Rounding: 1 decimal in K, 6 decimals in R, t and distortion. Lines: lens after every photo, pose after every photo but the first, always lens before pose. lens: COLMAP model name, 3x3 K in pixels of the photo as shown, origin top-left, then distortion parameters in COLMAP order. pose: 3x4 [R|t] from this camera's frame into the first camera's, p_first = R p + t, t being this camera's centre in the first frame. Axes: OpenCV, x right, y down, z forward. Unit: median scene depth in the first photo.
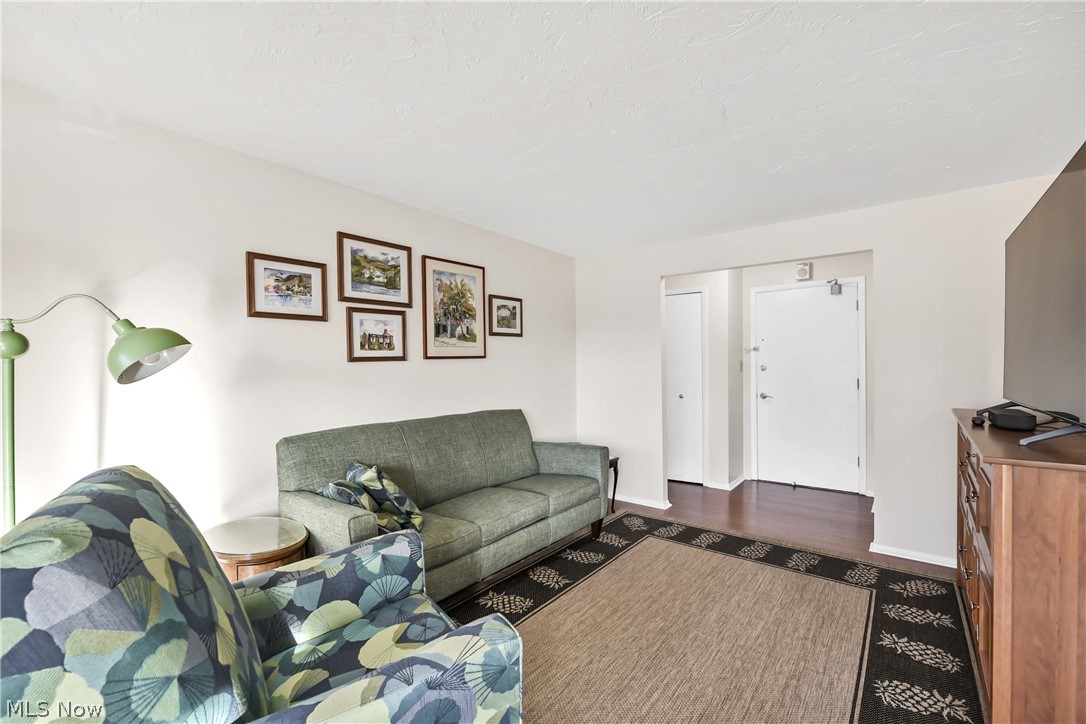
lens RADIAL K [[462.3, 0, 551.9], [0, 462.3, 367.2], [0, 0, 1]] dist [0.001069, -0.000001]
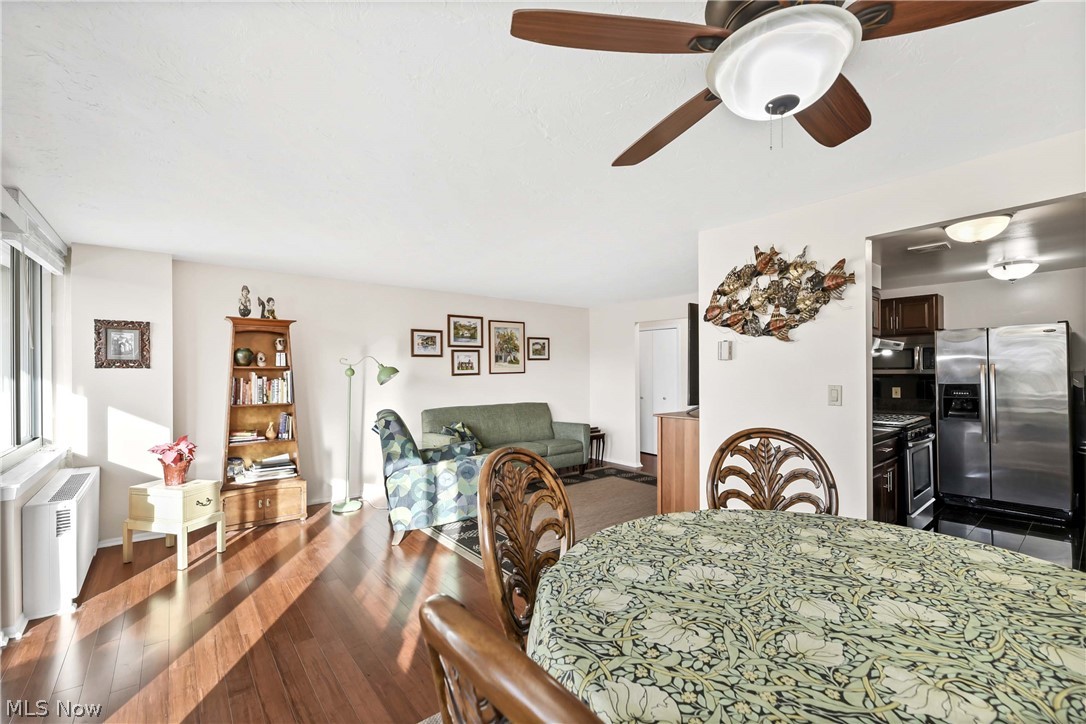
lens RADIAL K [[463.2, 0, 558.5], [0, 463.2, 369.8], [0, 0, 1]] dist [0.000703, -0.000242]
pose [[0.979396, 0.005883, -0.201861, 0.404364], [-0.007191, 0.999958, -0.005747, -0.027239], [0.201819, 0.007080, 0.979397, -0.848679]]
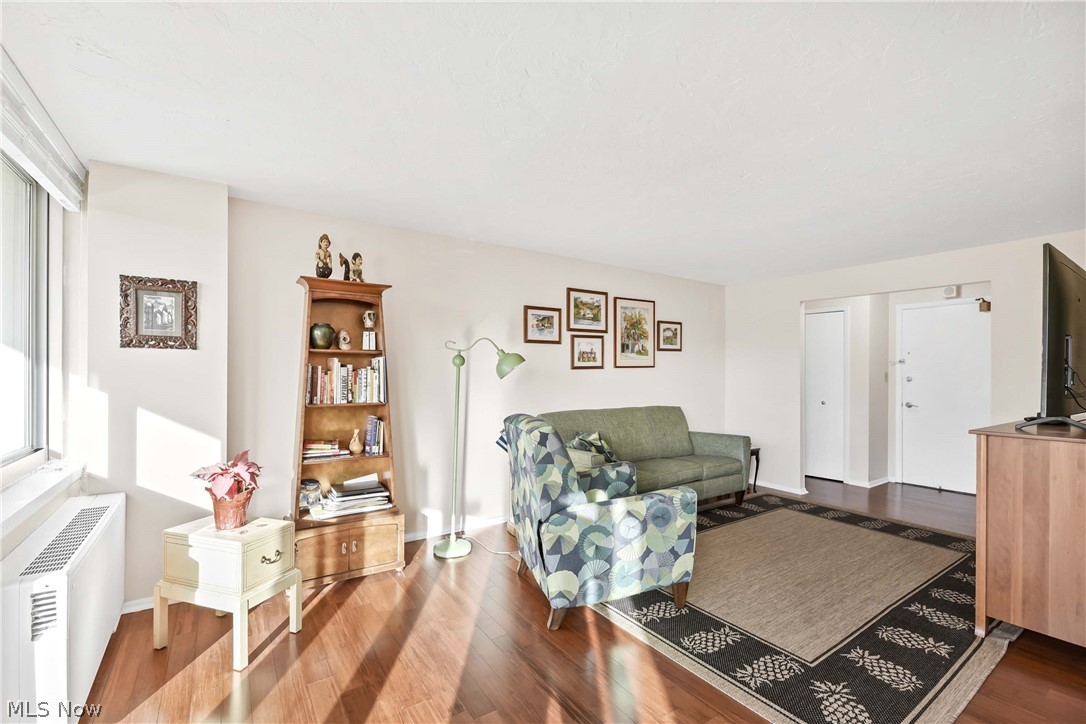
lens RADIAL K [[478.8, 0, 553.8], [0, 478.8, 369.9], [0, 0, 1]] dist [0.000879, -0.000097]
pose [[0.957203, 0.014177, -0.289069, -0.023067], [-0.016553, 0.999846, -0.005776, 0.000583], [0.288943, 0.010314, 0.957291, -0.515384]]
